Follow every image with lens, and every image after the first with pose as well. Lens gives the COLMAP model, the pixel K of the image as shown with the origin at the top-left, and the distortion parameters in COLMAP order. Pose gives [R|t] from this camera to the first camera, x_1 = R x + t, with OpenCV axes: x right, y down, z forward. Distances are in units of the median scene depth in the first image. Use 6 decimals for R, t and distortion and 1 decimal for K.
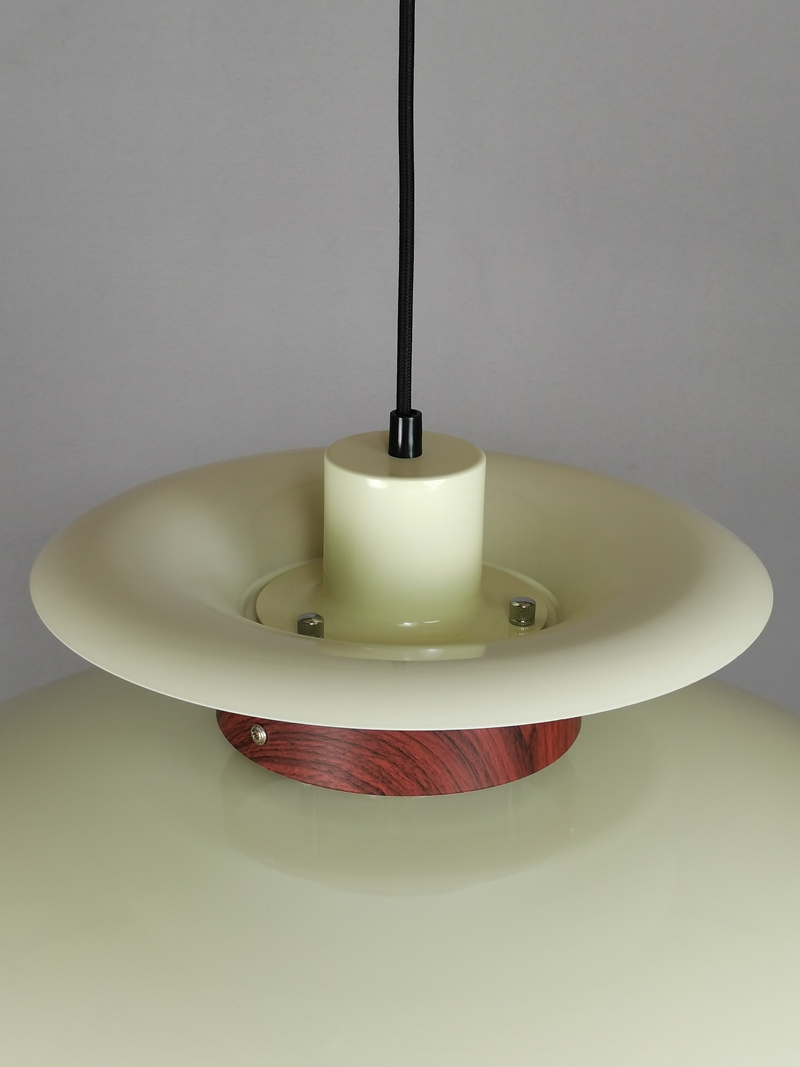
lens RADIAL K [[1996.5, 0, 400.0], [0, 1996.5, 533.5], [0, 0, 1]] dist [0.095775, 0.033652]
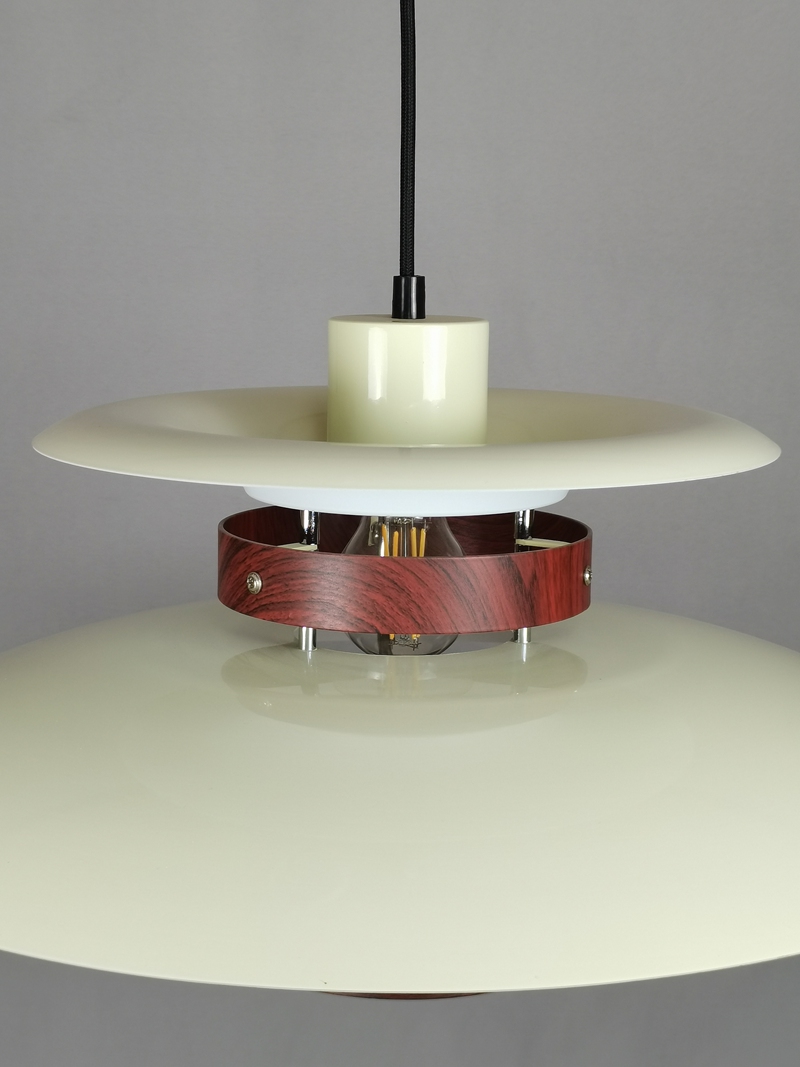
lens RADIAL K [[1996.5, 0, 400.0], [0, 1996.5, 533.5], [0, 0, 1]] dist [0.095775, 0.033652]
pose [[0.998486, 0.001770, -0.054977, 0.055641], [-0.012669, 0.980012, -0.198536, 0.275028], [0.053527, 0.198932, 0.978550, 0.038475]]
